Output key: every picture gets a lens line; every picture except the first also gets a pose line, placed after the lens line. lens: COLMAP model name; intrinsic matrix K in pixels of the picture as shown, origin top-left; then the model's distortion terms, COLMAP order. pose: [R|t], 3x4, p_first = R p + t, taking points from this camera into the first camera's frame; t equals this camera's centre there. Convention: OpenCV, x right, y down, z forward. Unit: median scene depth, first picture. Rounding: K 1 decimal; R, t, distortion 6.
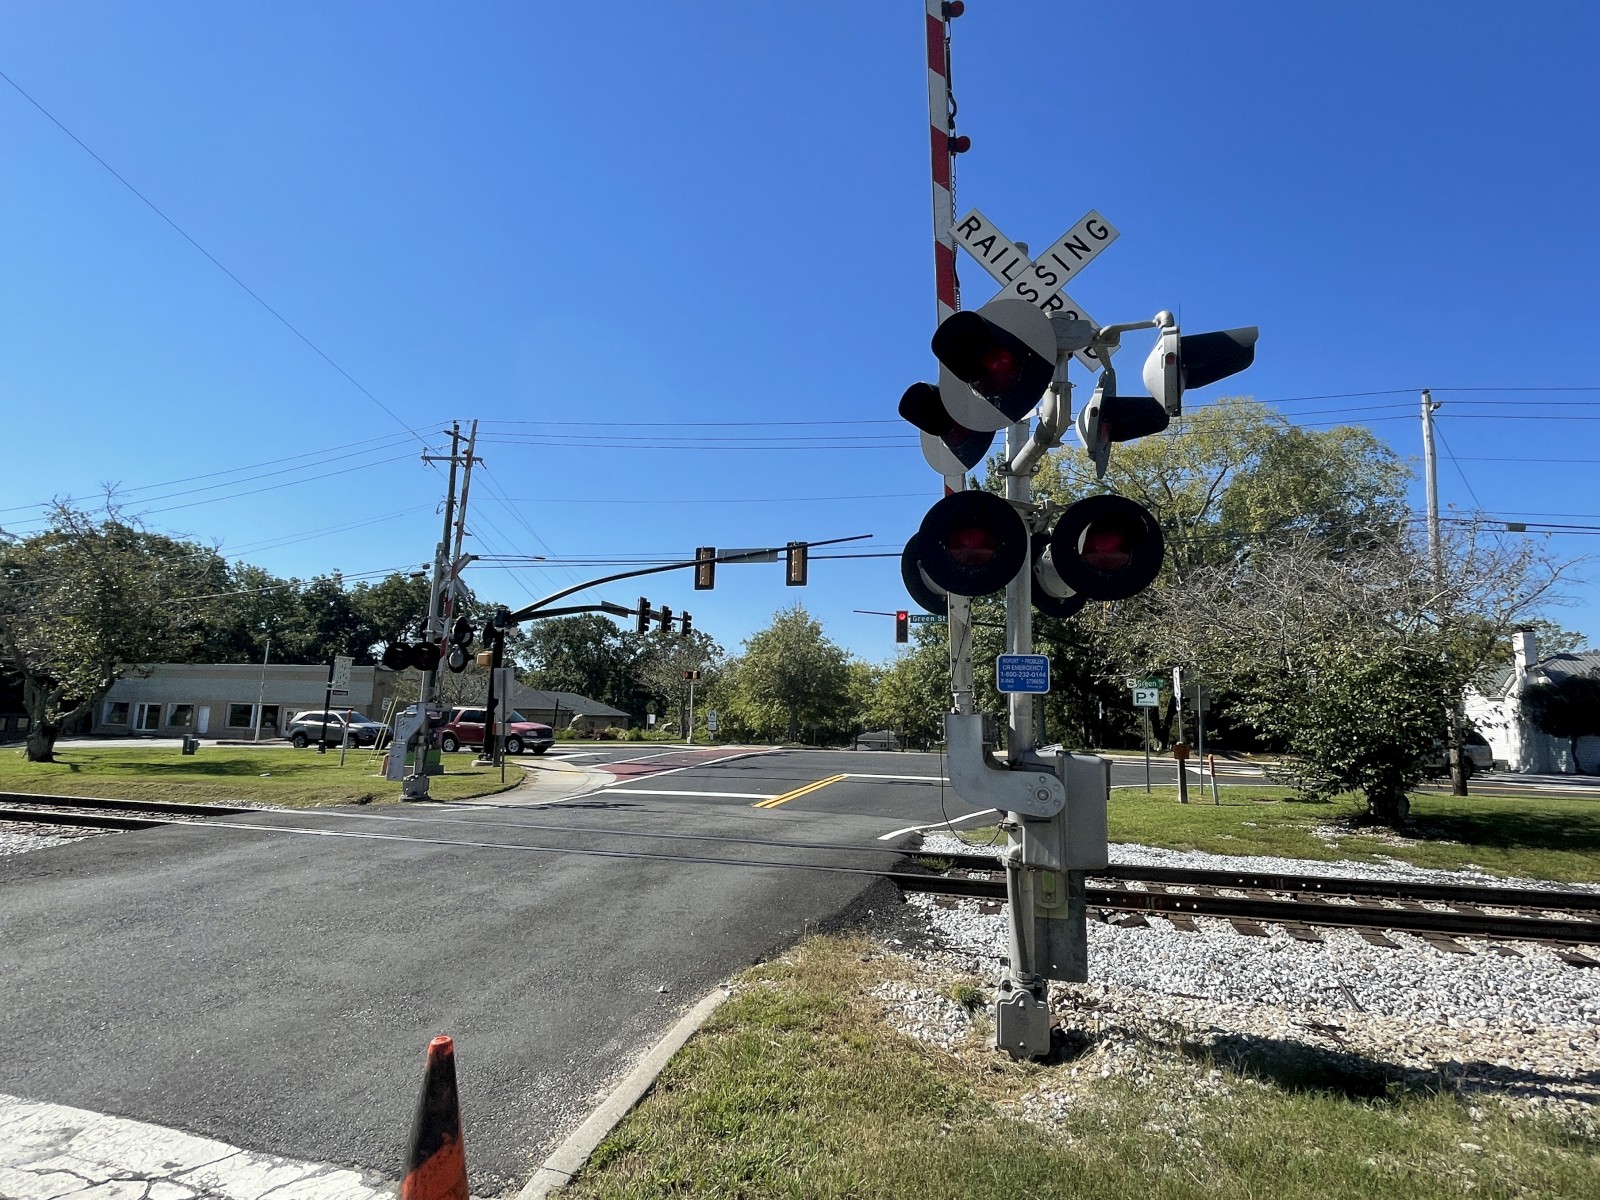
lens RADIAL K [[802.5, 0, 803.2], [0, 802.5, 595.8], [0, 0, 1]] dist [-0.000297, -0.000637]
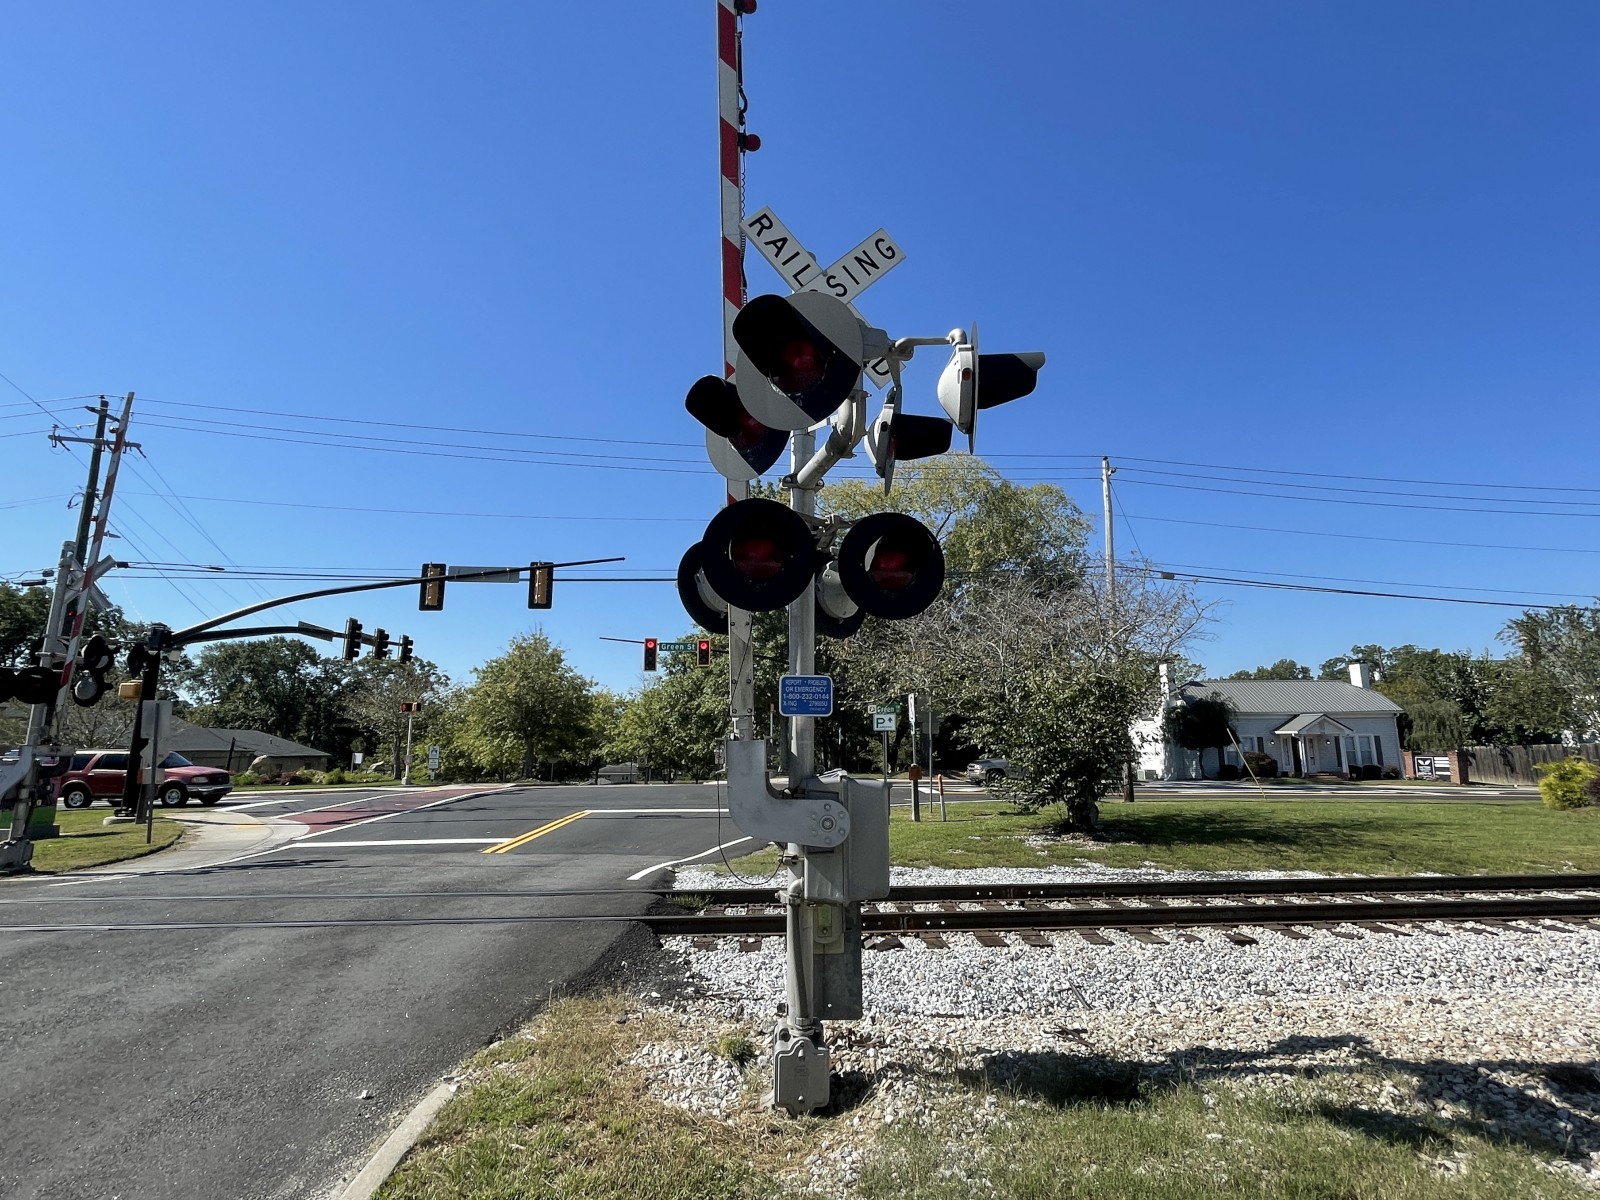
lens RADIAL K [[802.5, 0, 804.7], [0, 802.5, 595.5], [0, 0, 1]] dist [-0.000297, -0.000637]
pose [[0.950227, 0.031117, 0.310001, -0.008528], [-0.019573, 0.998997, -0.040280, 0.005826], [-0.310943, 0.032208, 0.949883, 0.032576]]
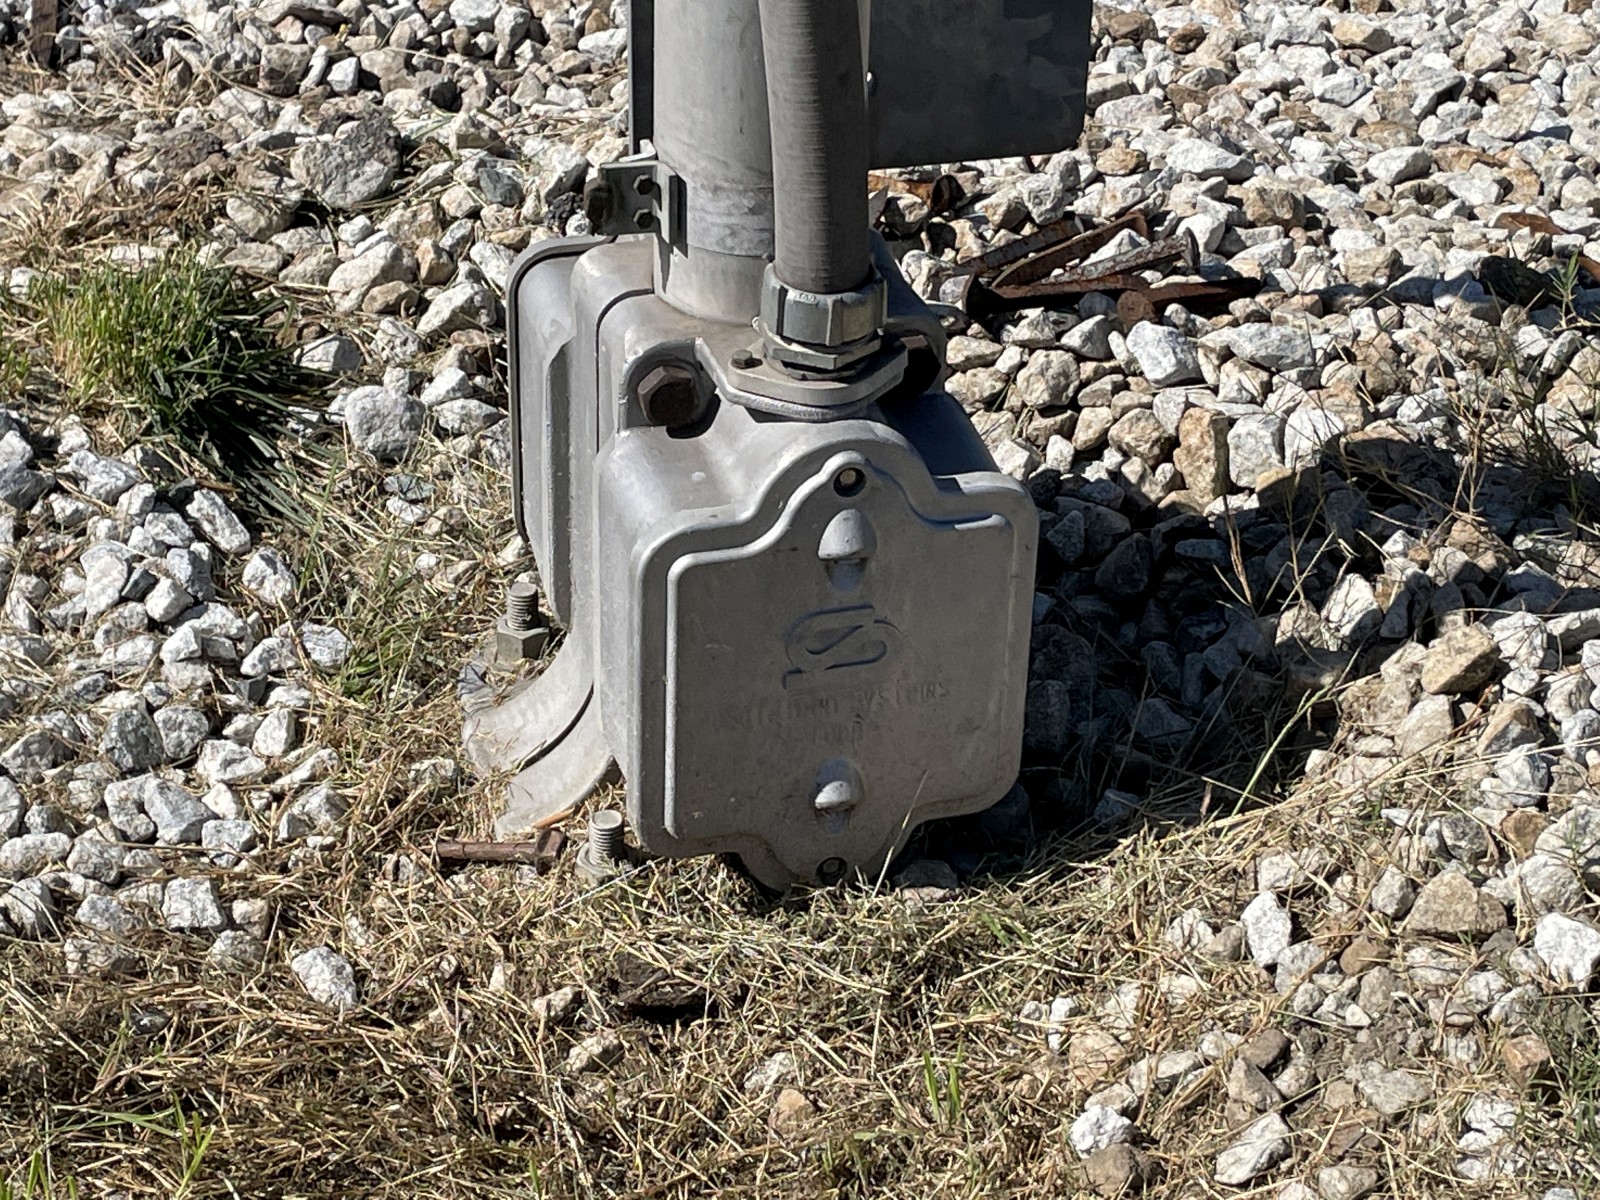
lens RADIAL K [[3288.3, 0, 800.2], [0, 3288.3, 599.7], [0, 0, 1]] dist [0.141373, 0.000000]
pose [[0.856129, -0.283791, 0.431863, 0.016636], [-0.075393, 0.758174, 0.647679, 0.062653], [-0.511232, -0.587057, 0.627699, 0.217817]]
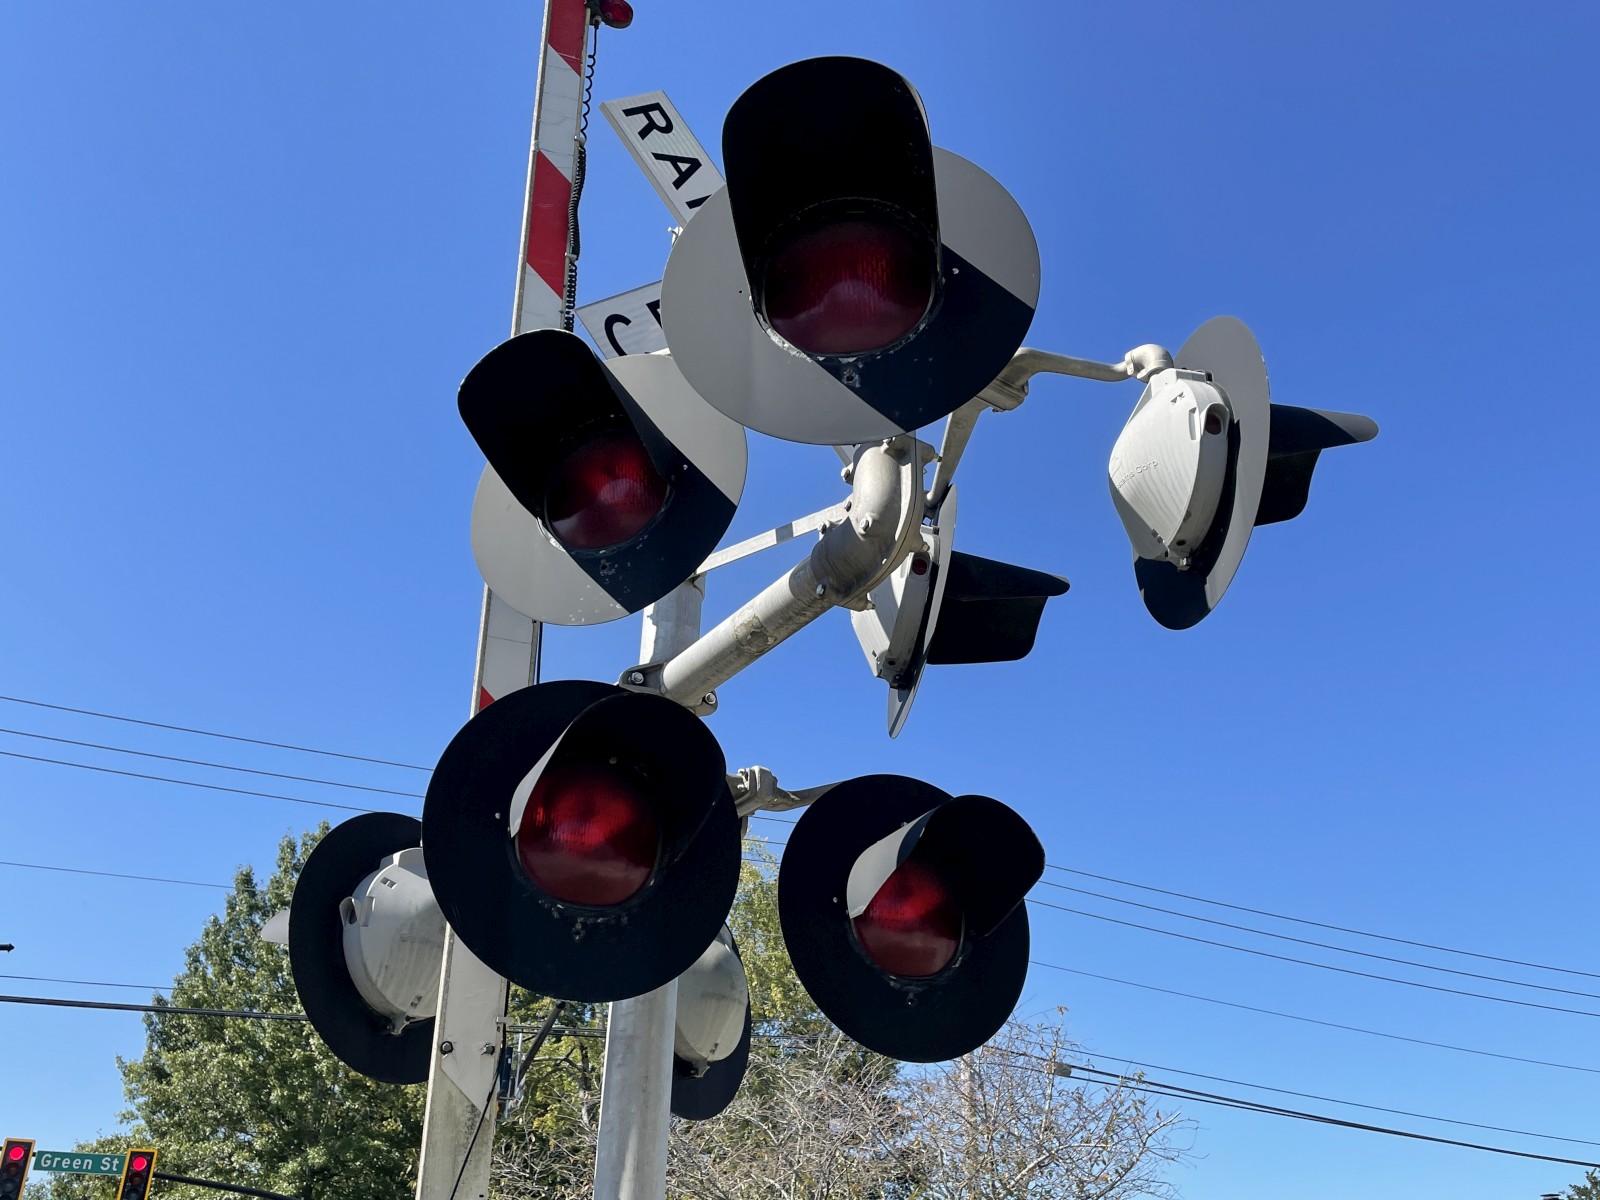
lens RADIAL K [[1380.2, 0, 810.9], [0, 1380.2, 589.7], [0, 0, 1]] dist [0.051450, -0.060106]
pose [[0.811501, 0.277823, 0.514081, -0.011521], [-0.069655, 0.919466, -0.386950, 0.017714], [-0.580184, 0.278202, 0.765500, 0.155348]]
